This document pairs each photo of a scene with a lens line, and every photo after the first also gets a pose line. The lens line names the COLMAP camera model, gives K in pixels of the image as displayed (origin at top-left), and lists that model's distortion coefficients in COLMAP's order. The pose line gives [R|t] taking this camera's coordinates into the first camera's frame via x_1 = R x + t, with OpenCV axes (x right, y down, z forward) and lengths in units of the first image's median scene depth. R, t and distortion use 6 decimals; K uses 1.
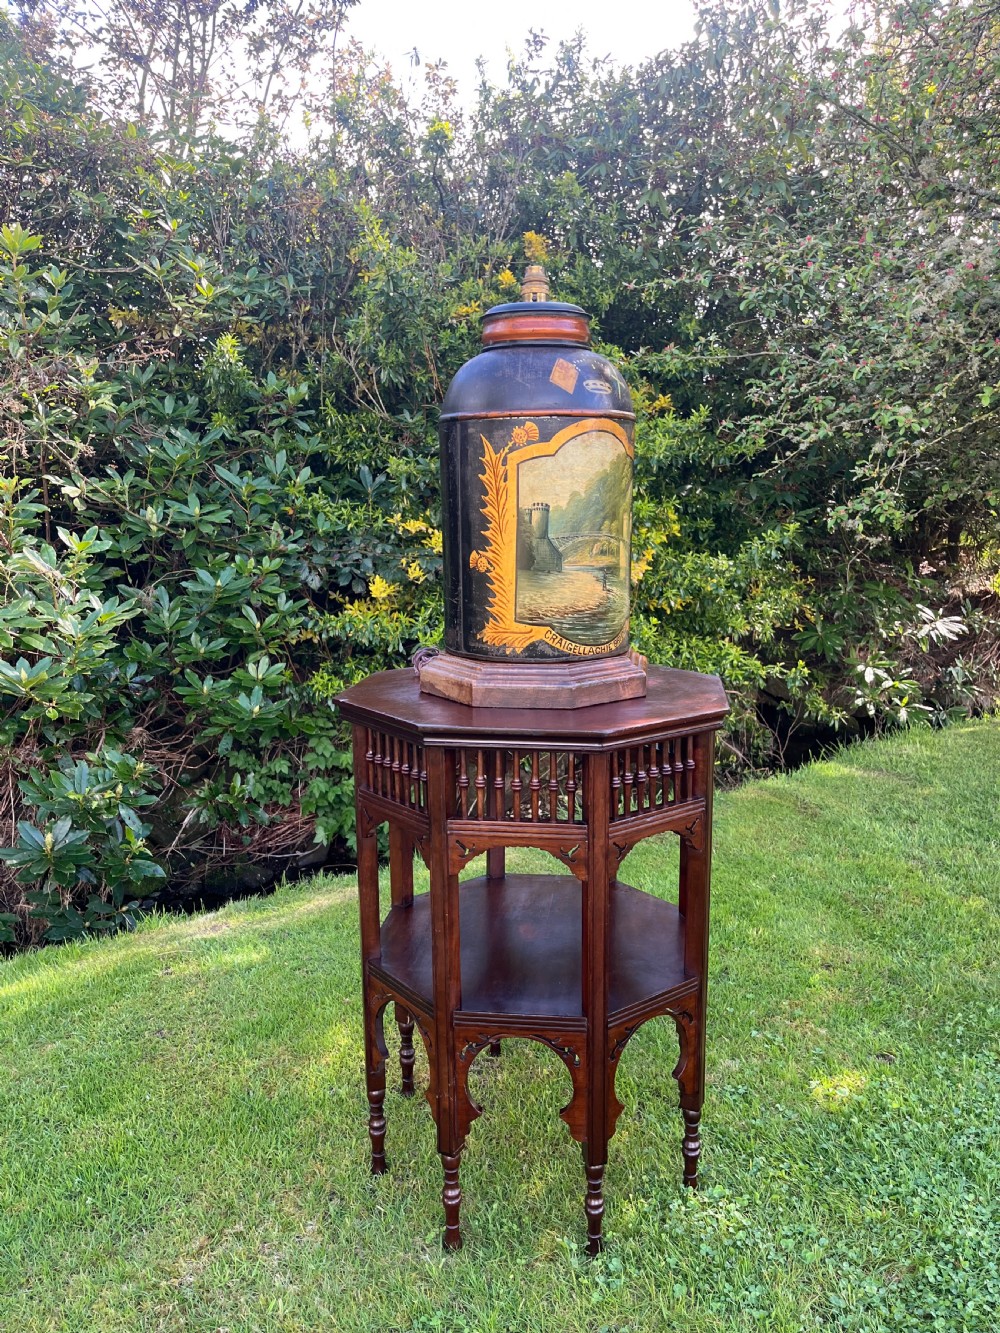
lens RADIAL K [[1014.8, 0, 501.5], [0, 1014.8, 680.7], [0, 0, 1]] dist [0.089790, -0.165295]
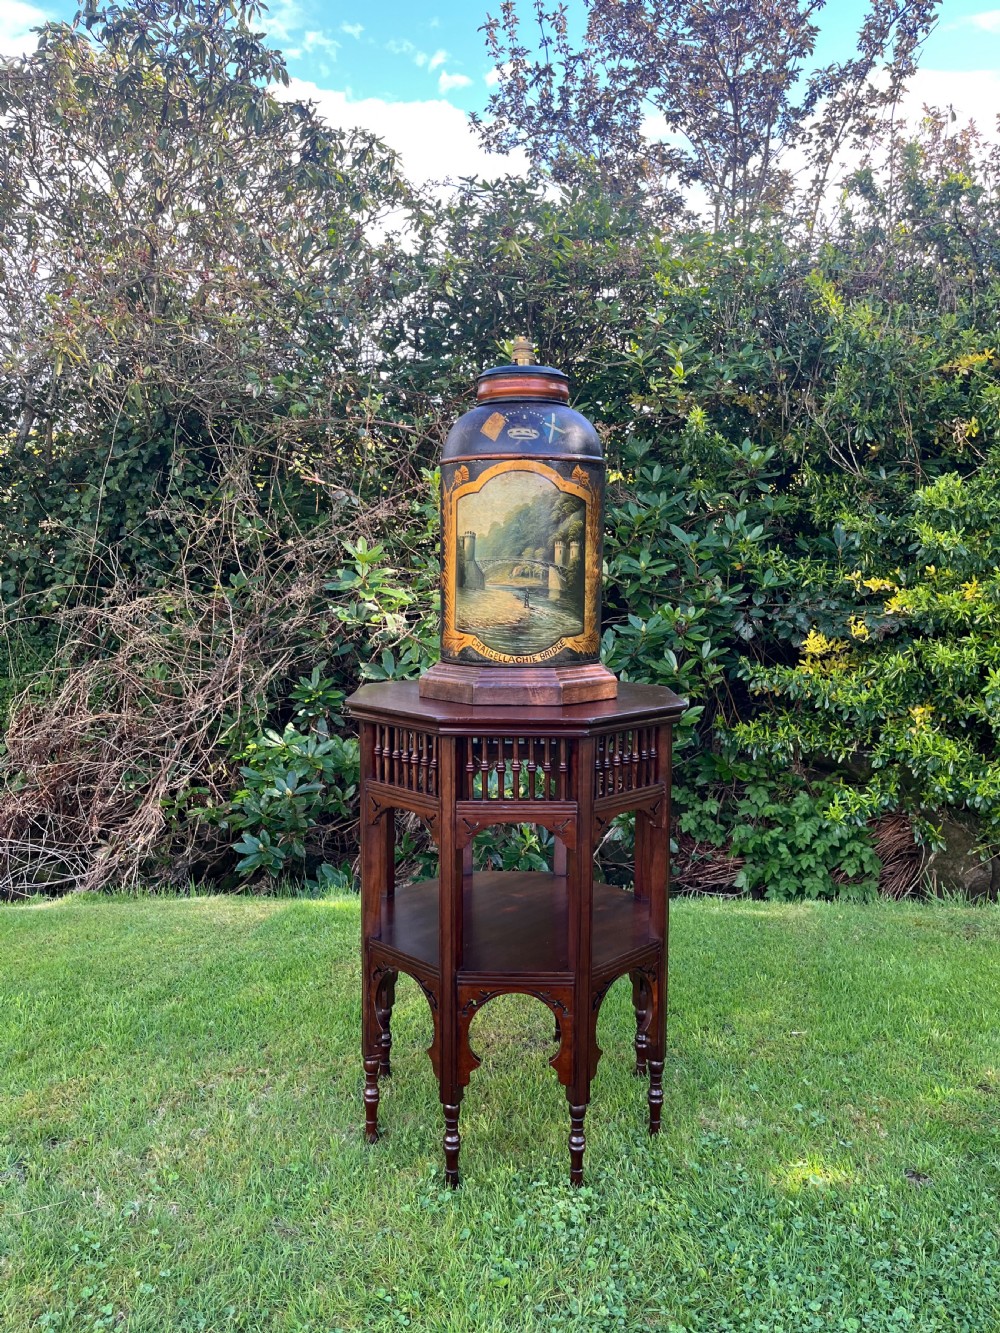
lens RADIAL K [[1009.6, 0, 509.1], [0, 1009.6, 680.2], [0, 0, 1]] dist [0.087819, -0.157522]
pose [[0.794426, 0.082857, -0.601682, 0.250195], [-0.123034, 0.992066, -0.025829, 0.007689], [0.594768, 0.094547, 0.798318, 0.027410]]
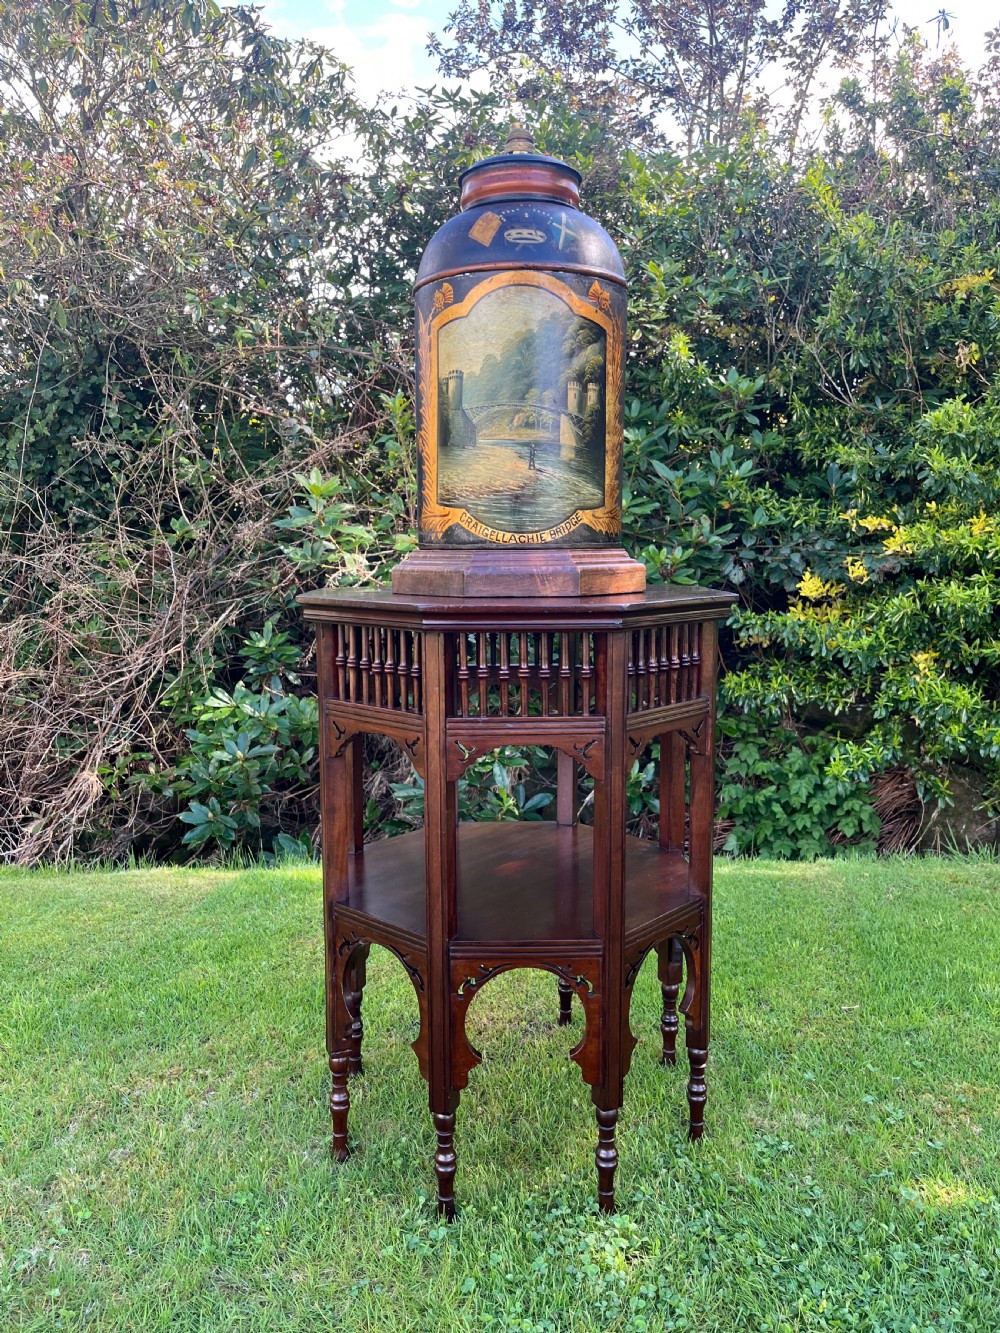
lens RADIAL K [[1008.8, 0, 500.3], [0, 1008.8, 677.0], [0, 0, 1]] dist [0.089833, -0.156528]
pose [[0.814465, 0.081742, -0.574426, 0.191832], [-0.108059, 0.994075, -0.011756, 0.033038], [0.570062, 0.071647, 0.818472, 0.089958]]
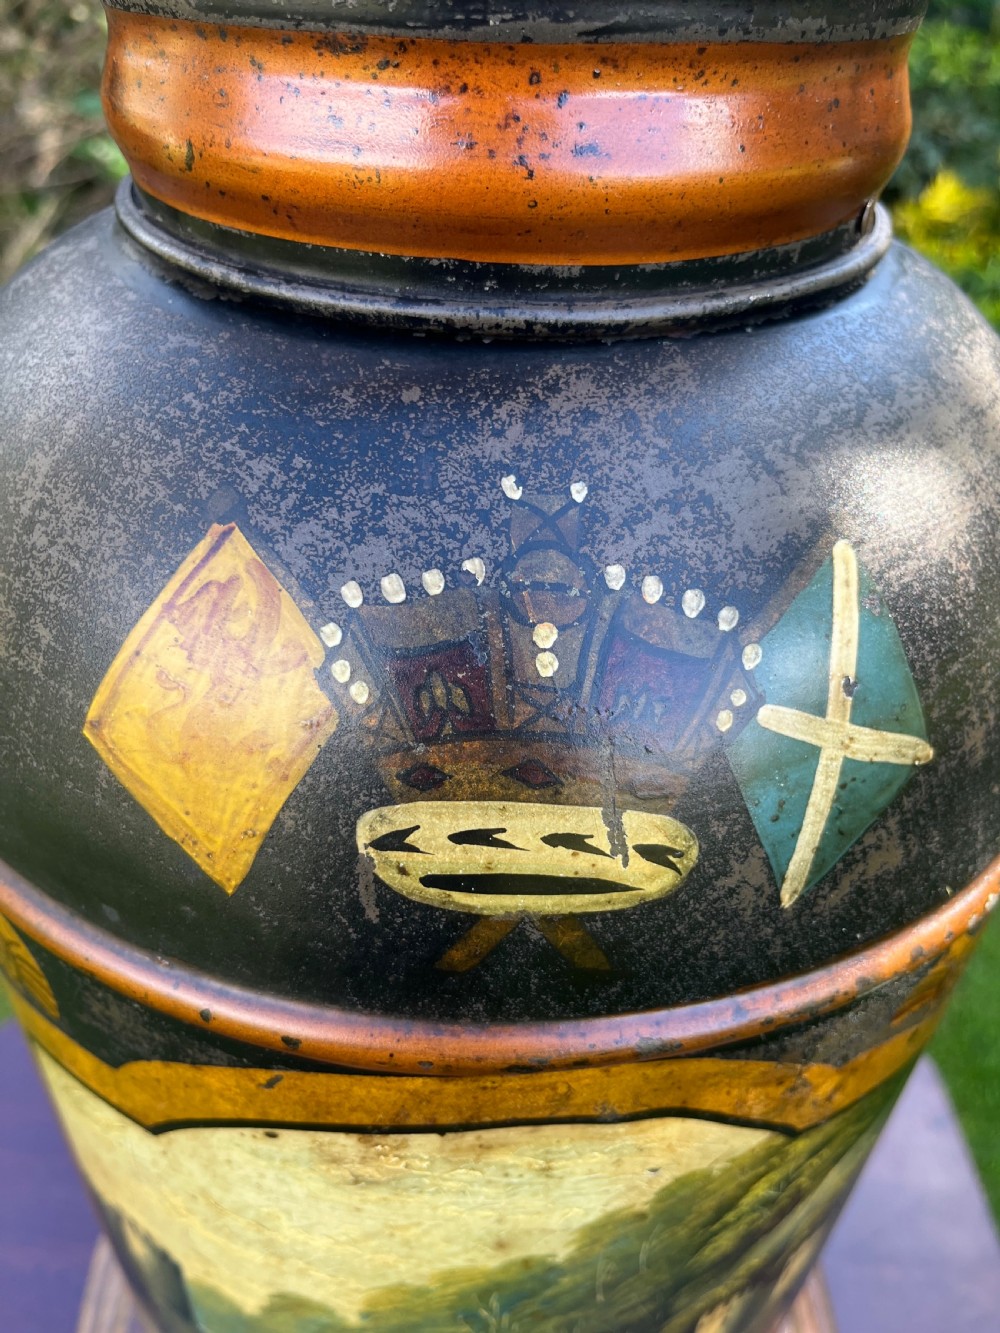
lens RADIAL K [[1057.1, 0, 504.8], [0, 1057.1, 676.3], [0, 0, 1]] dist [0.003061, -0.008592]
pose [[0.821602, 0.377118, -0.427496, 0.041643], [-0.147462, 0.864983, 0.479645, -0.111088], [0.550660, -0.331038, 0.766282, 0.285251]]
